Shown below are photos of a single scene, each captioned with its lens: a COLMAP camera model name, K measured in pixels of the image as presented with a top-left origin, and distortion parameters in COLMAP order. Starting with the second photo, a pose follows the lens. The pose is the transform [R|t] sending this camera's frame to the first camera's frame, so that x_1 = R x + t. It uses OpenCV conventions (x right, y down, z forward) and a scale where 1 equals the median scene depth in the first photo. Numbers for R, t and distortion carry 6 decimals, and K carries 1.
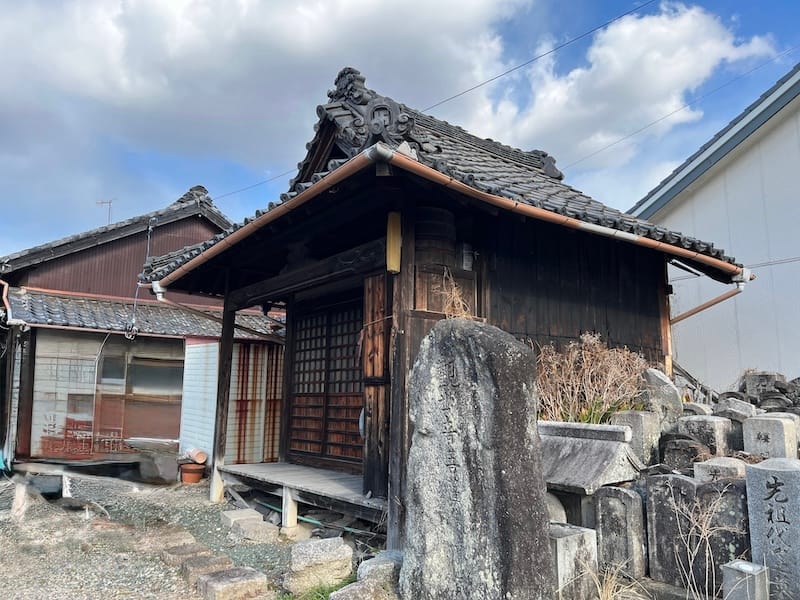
lens RADIAL K [[600.6, 0, 400.0], [0, 600.6, 300.0], [0, 0, 1]] dist [0.081481, -0.092683]
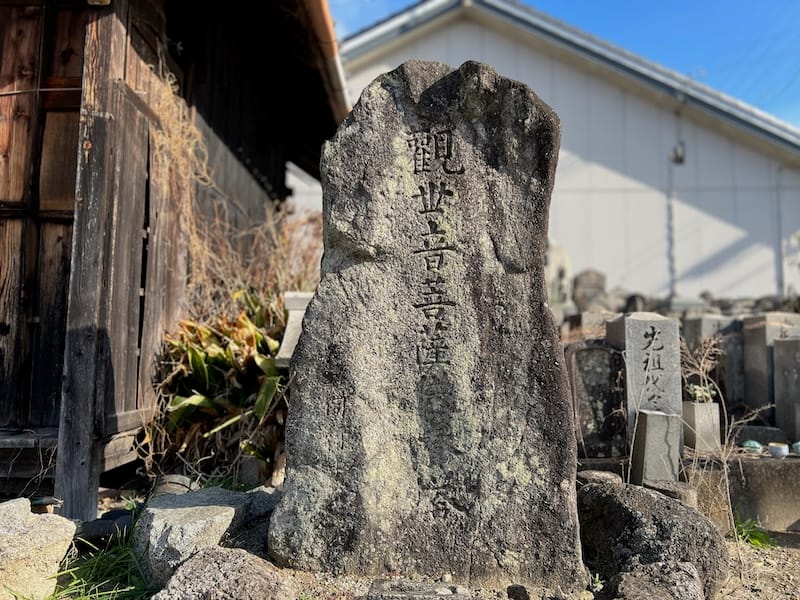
lens RADIAL K [[600.6, 0, 400.0], [0, 600.6, 300.0], [0, 0, 1]] dist [0.081481, -0.092683]
pose [[0.589288, 0.074068, 0.804521, -0.410596], [-0.124600, 0.992207, -0.000081, 0.278710], [-0.798257, -0.100196, 0.593925, 0.694458]]
